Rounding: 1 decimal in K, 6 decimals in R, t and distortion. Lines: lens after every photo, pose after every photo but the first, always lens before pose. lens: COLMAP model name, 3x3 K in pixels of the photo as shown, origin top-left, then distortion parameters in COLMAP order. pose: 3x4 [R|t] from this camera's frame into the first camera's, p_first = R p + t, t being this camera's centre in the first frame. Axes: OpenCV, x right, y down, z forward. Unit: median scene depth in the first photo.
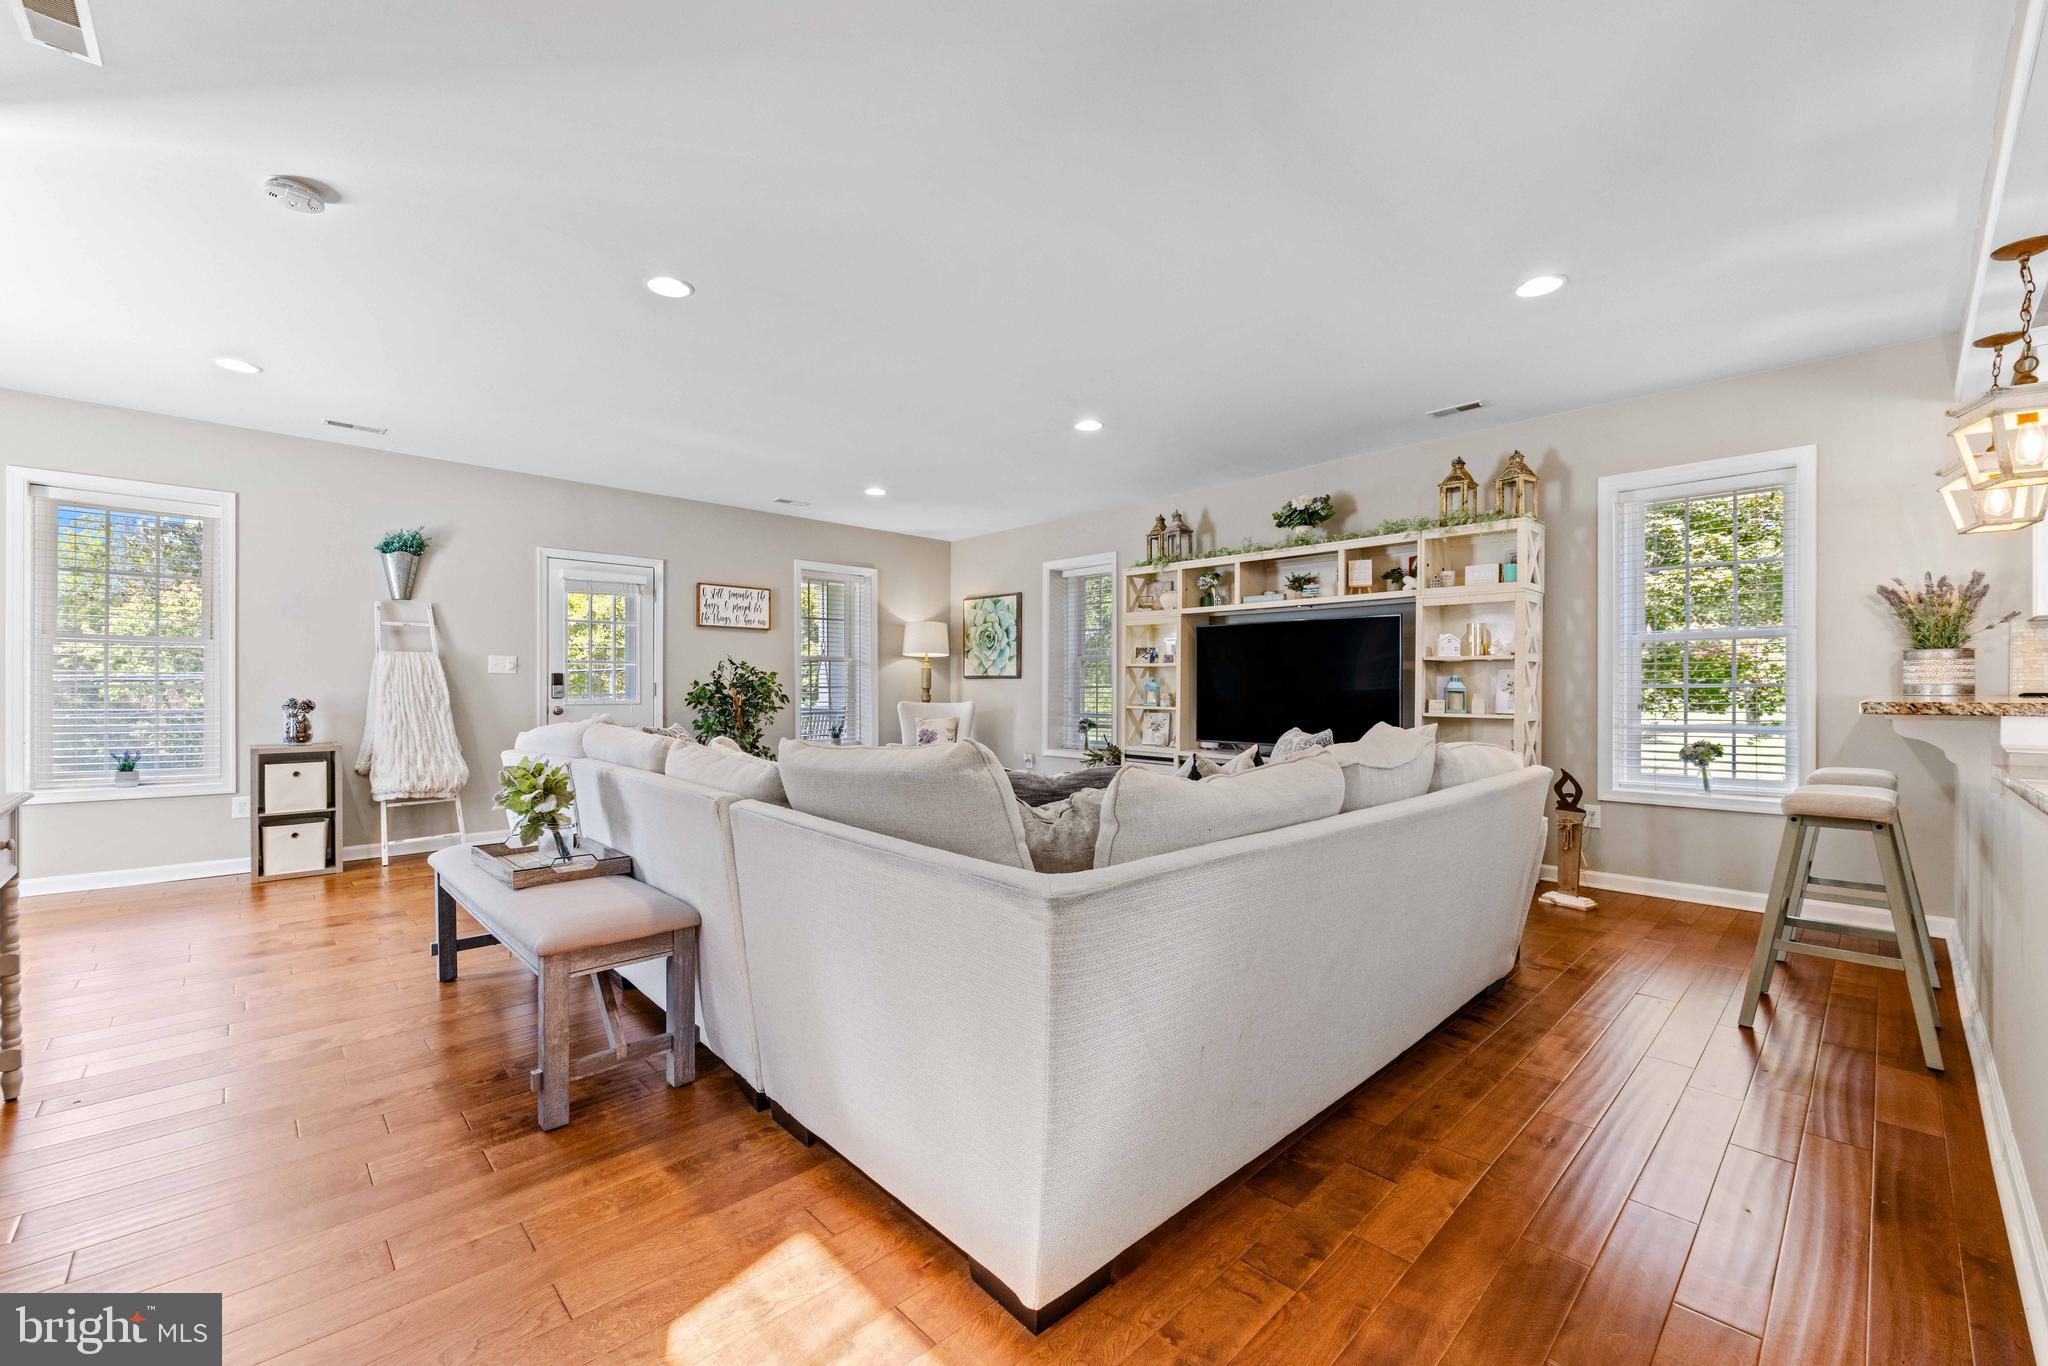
lens RADIAL K [[830.2, 0, 1019.0], [0, 830.2, 693.9], [0, 0, 1]] dist [-0.004377, 0.001261]
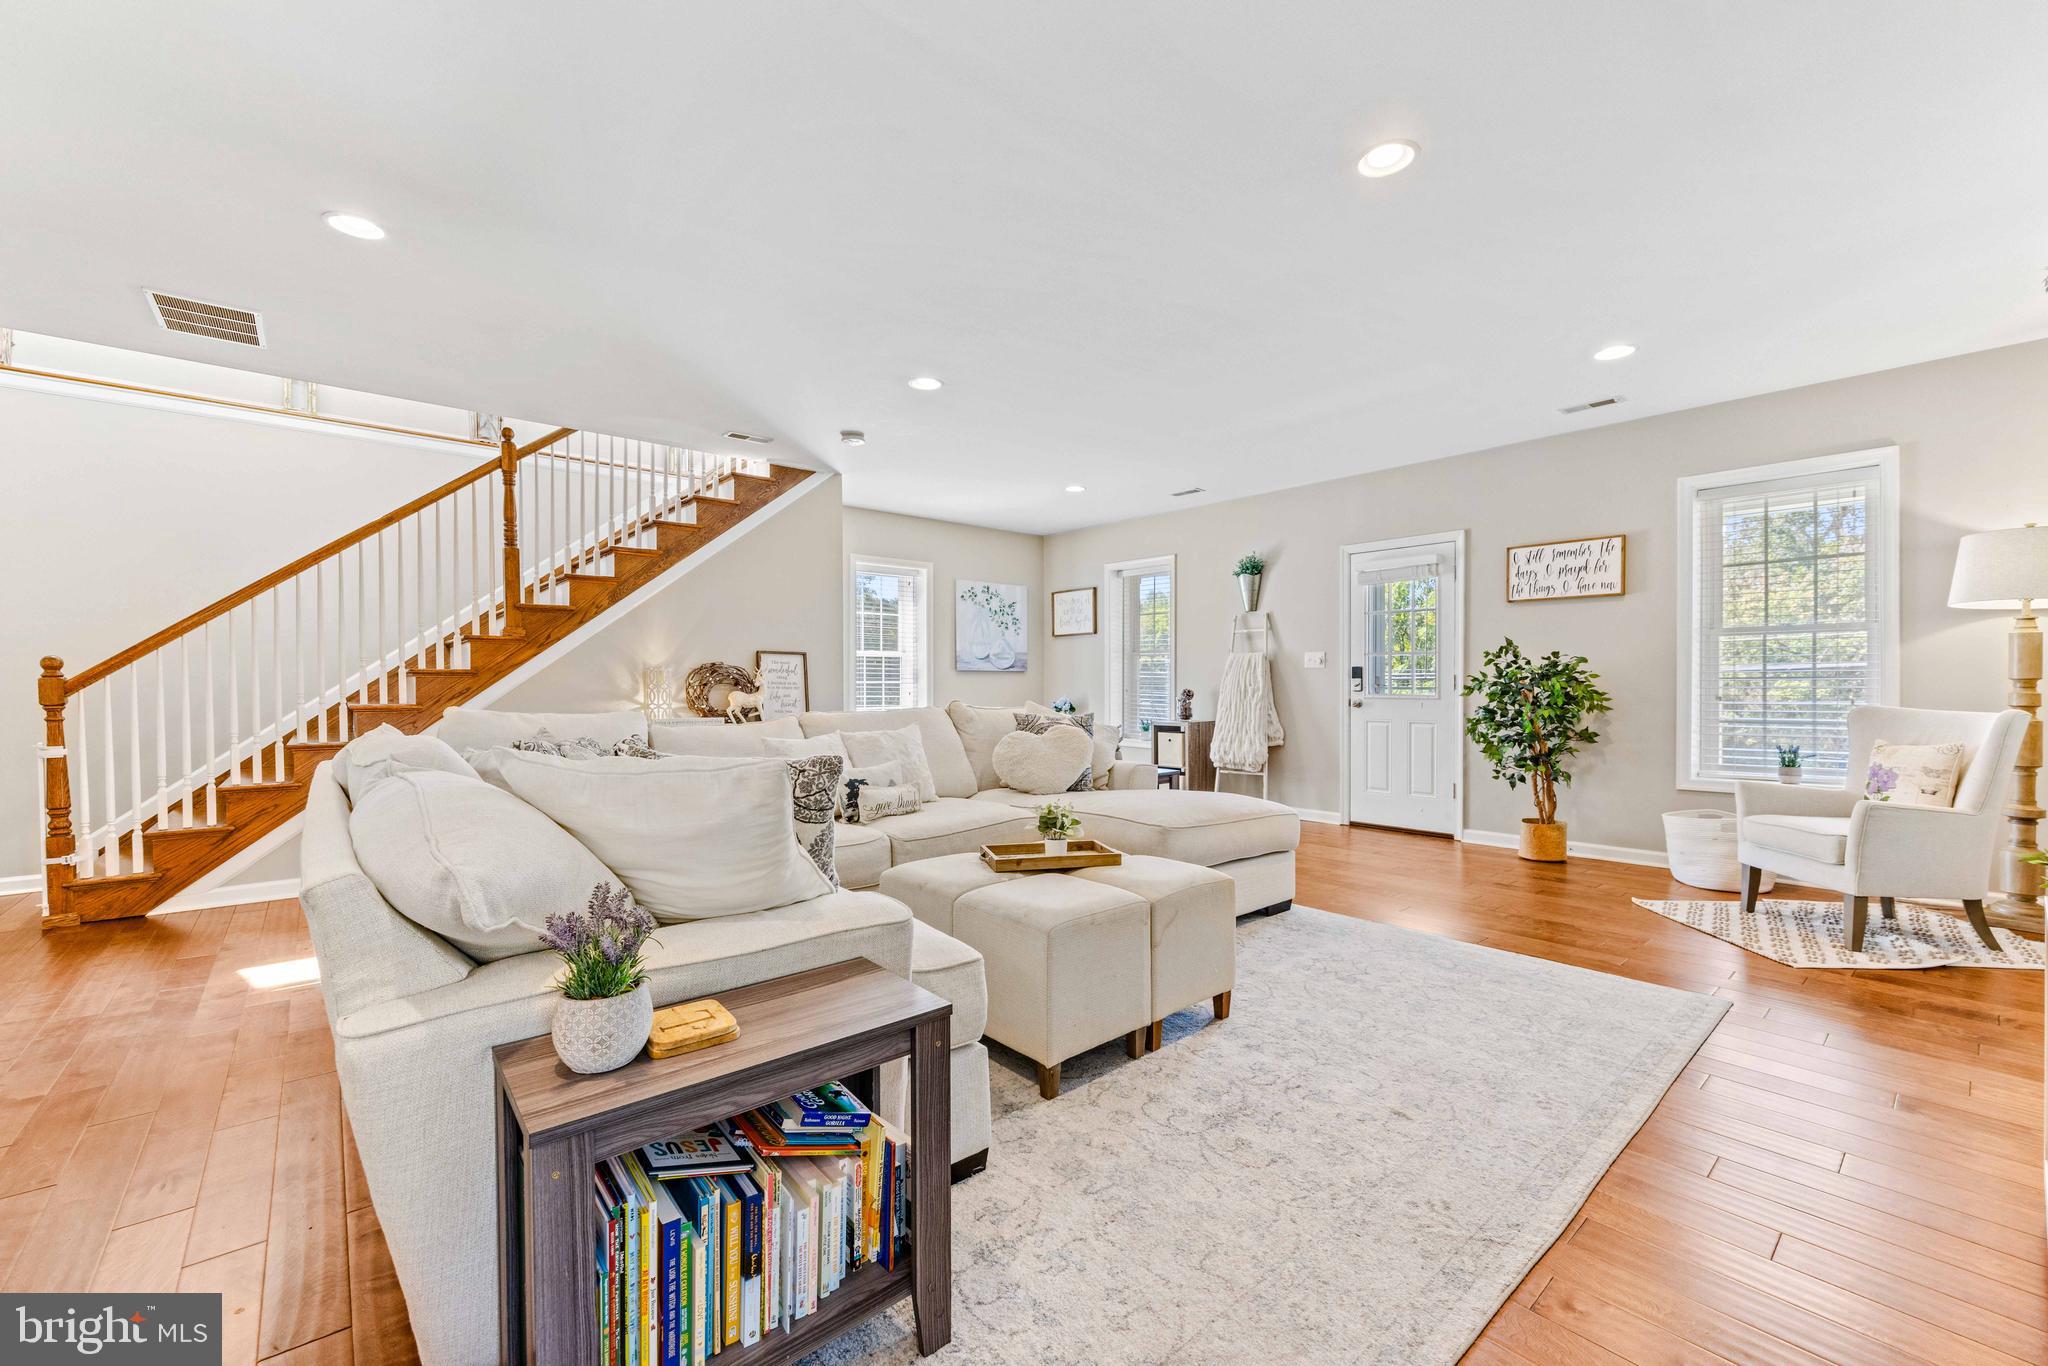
lens RADIAL K [[830.2, 0, 1025.5], [0, 830.2, 686.8], [0, 0, 1]] dist [-0.004377, 0.001261]
pose [[-0.049486, 0.006168, -0.998756, 0.478111], [-0.001921, 0.999978, 0.006271, -0.005580], [0.998773, 0.002229, -0.049473, 0.644741]]
